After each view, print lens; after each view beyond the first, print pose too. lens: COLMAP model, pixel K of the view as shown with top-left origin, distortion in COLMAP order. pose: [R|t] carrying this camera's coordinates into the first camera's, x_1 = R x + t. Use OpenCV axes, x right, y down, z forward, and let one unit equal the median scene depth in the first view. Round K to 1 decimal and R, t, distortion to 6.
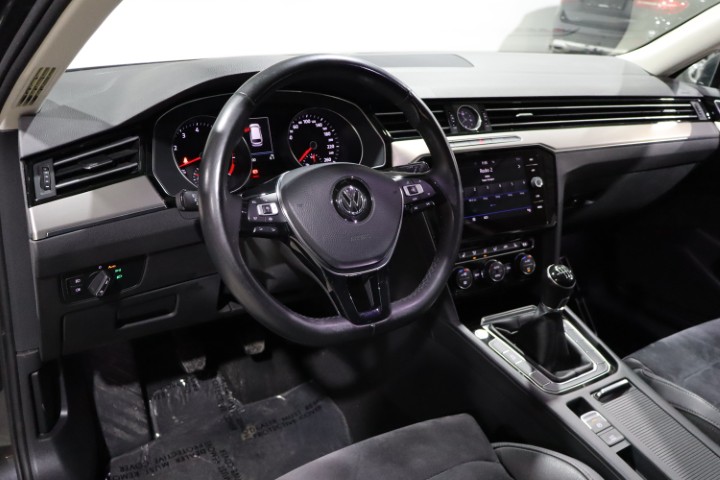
lens RADIAL K [[670.2, 0, 359.5], [0, 670.2, 240.0], [0, 0, 1]] dist [0.036701, 0.000000]
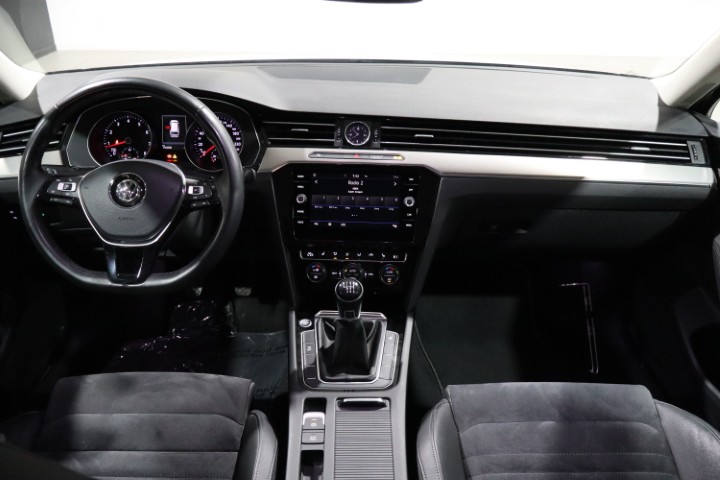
lens RADIAL K [[607.8, 0, 360.3], [0, 607.8, 239.9], [0, 0, 1]] dist [0.020558, -0.010157]
pose [[0.840879, 0.205246, -0.500796, 0.712534], [-0.169026, 0.978611, 0.117264, -0.130161], [0.514152, -0.013957, 0.857586, 0.145526]]
